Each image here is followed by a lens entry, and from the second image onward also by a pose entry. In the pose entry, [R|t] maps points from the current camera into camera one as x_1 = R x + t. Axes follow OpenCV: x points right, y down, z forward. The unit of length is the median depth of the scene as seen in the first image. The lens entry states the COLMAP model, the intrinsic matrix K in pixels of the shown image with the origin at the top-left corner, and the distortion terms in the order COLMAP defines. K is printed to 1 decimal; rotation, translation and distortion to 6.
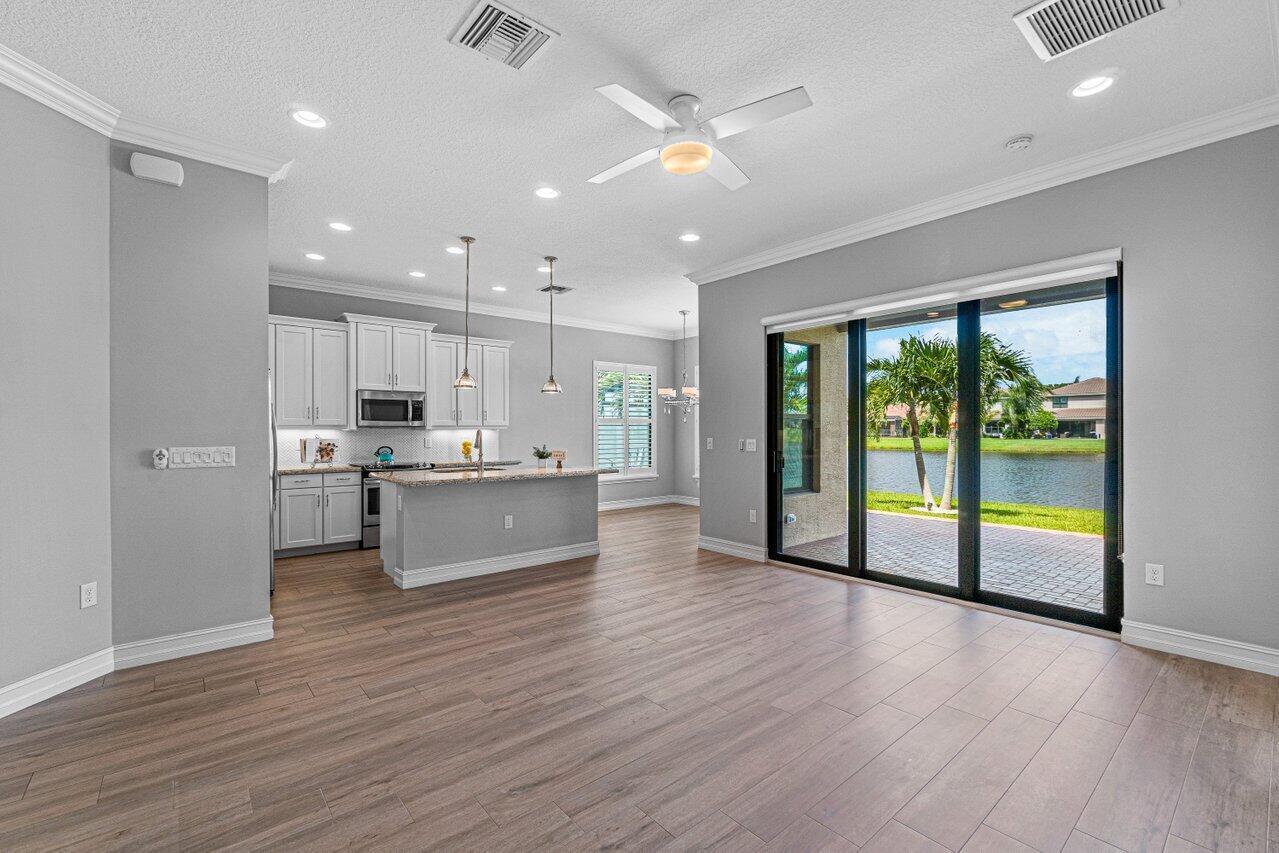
lens RADIAL K [[551.0, 0, 635.0], [0, 551.0, 425.6], [0, 0, 1]] dist [-0.001211, 0.000555]
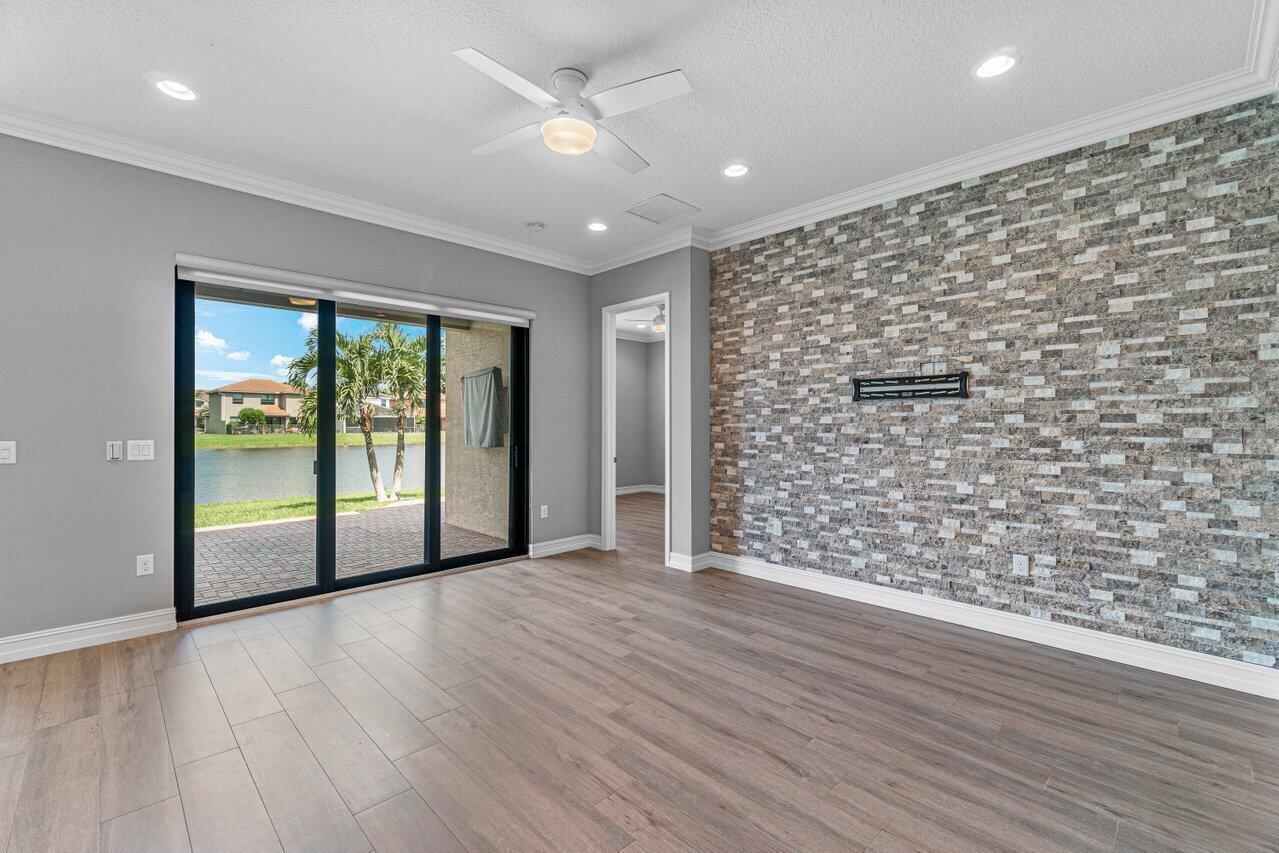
lens RADIAL K [[551.0, 0, 635.0], [0, 551.0, 425.6], [0, 0, 1]] dist [-0.001211, 0.000555]
pose [[-0.079800, 0.000673, 0.996811, -0.543963], [-0.009008, 0.999958, -0.001397, 0.004844], [-0.996770, -0.009091, -0.079790, 0.618024]]
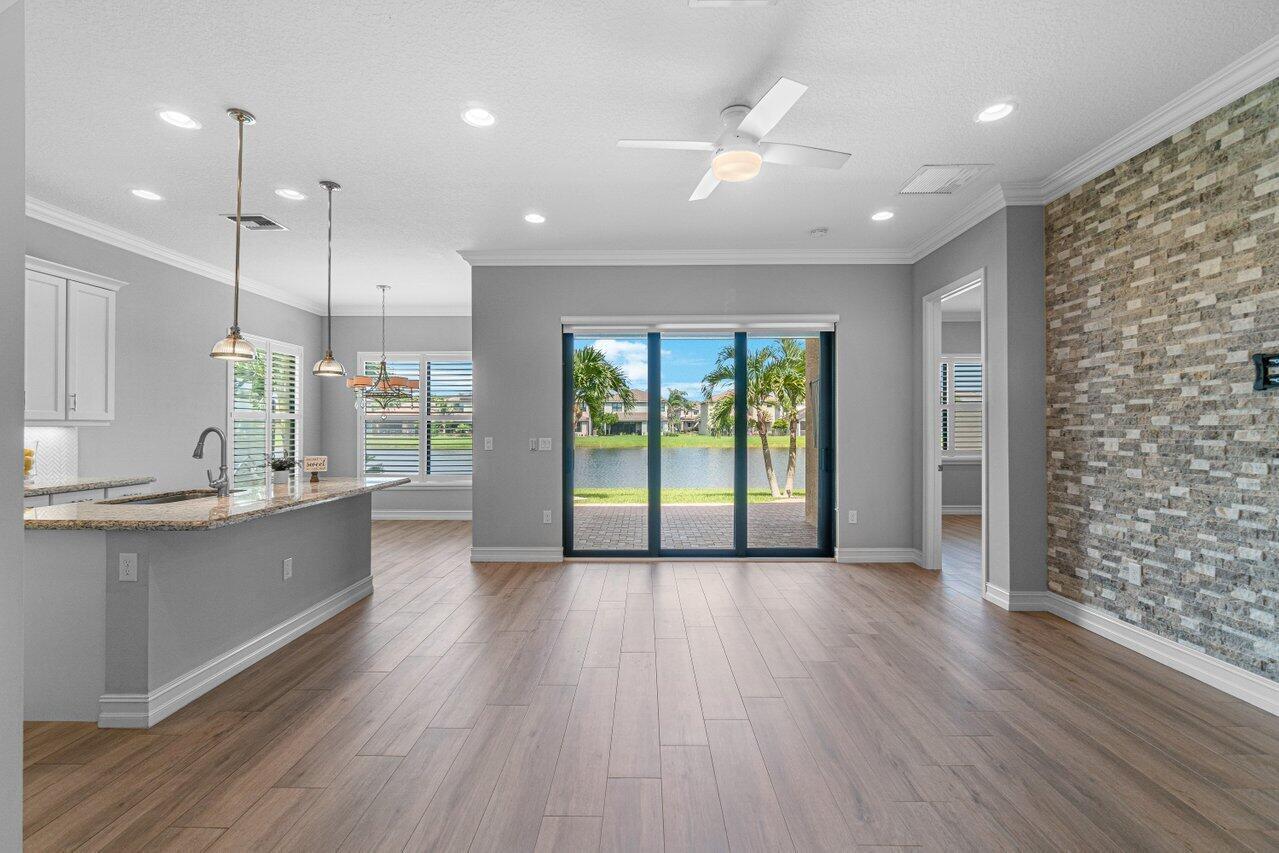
lens RADIAL K [[551.0, 0, 635.0], [0, 551.0, 425.6], [0, 0, 1]] dist [-0.001211, 0.000555]
pose [[0.653647, 0.004866, 0.756784, -0.520779], [-0.007120, 0.999975, -0.000280, 0.001864], [-0.756766, -0.005205, 0.653665, 0.299218]]
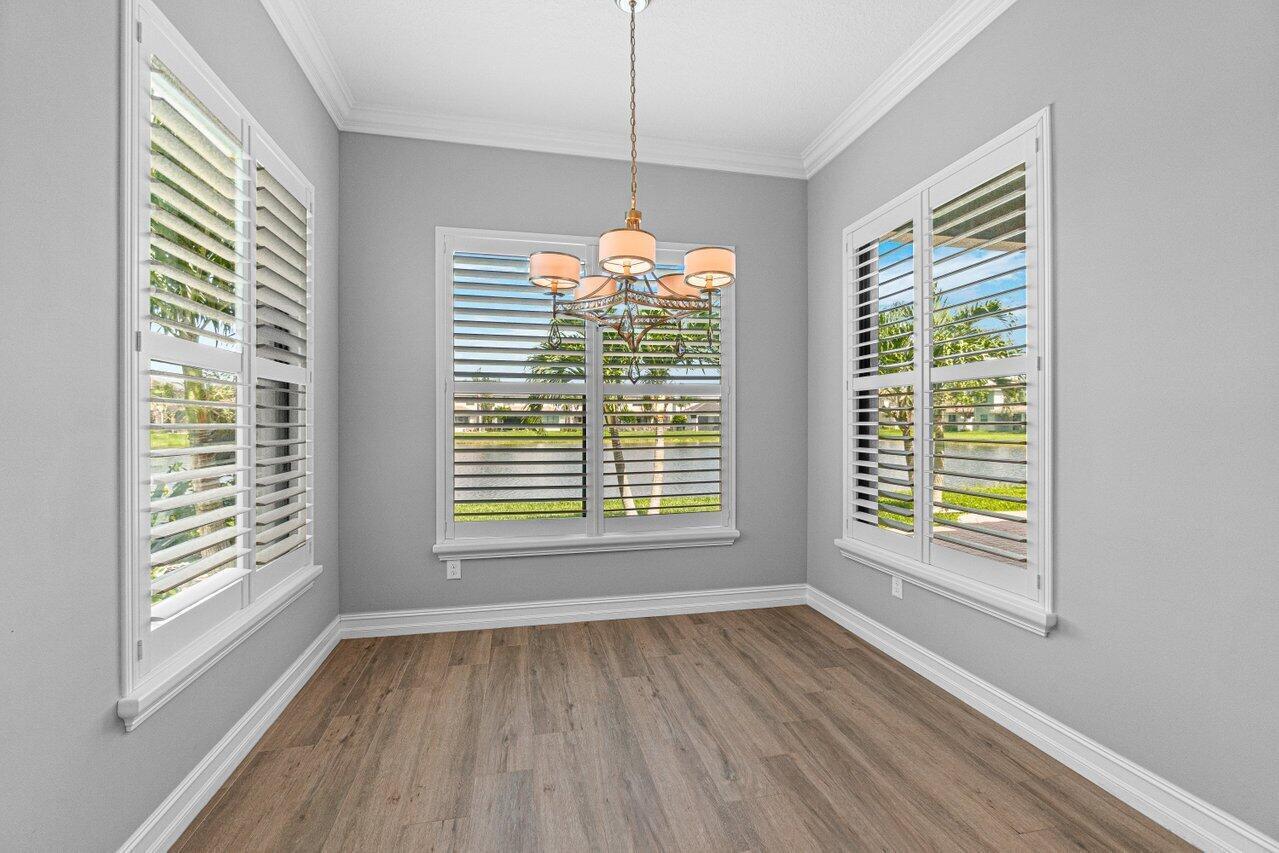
lens RADIAL K [[551.0, 0, 635.0], [0, 551.0, 425.6], [0, 0, 1]] dist [-0.001211, 0.000555]
pose [[0.457472, -0.003047, 0.889219, -0.294120], [-0.007323, 0.999947, 0.007193, 0.026766], [-0.889194, -0.009802, 0.457425, 1.541854]]
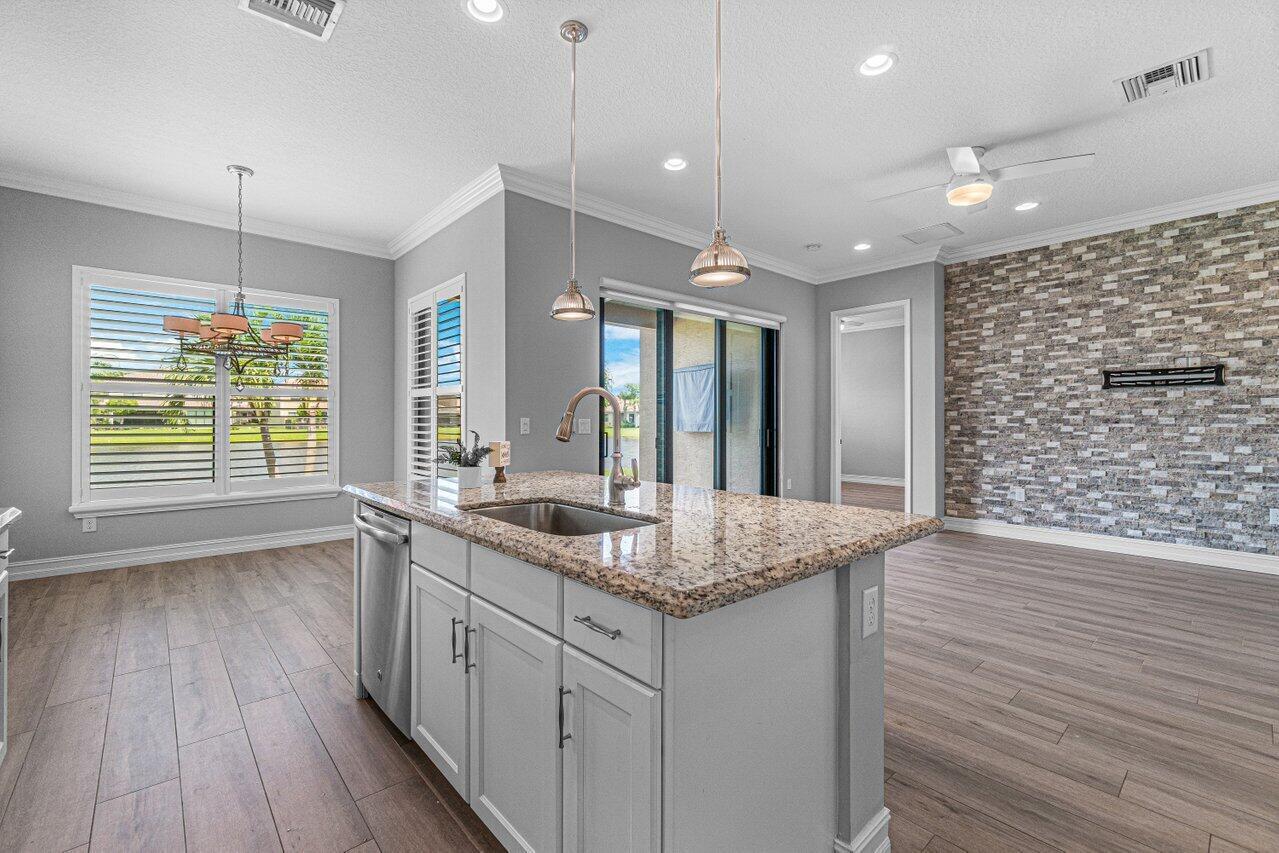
lens RADIAL K [[553.7, 0, 636.6], [0, 553.7, 422.1], [0, 0, 1]] dist [0.001581, 0.000948]
pose [[-0.037508, -0.000515, 0.999296, -0.754250], [-0.008575, 0.999963, 0.000193, 0.034955], [-0.999260, -0.008562, -0.037511, 1.174110]]
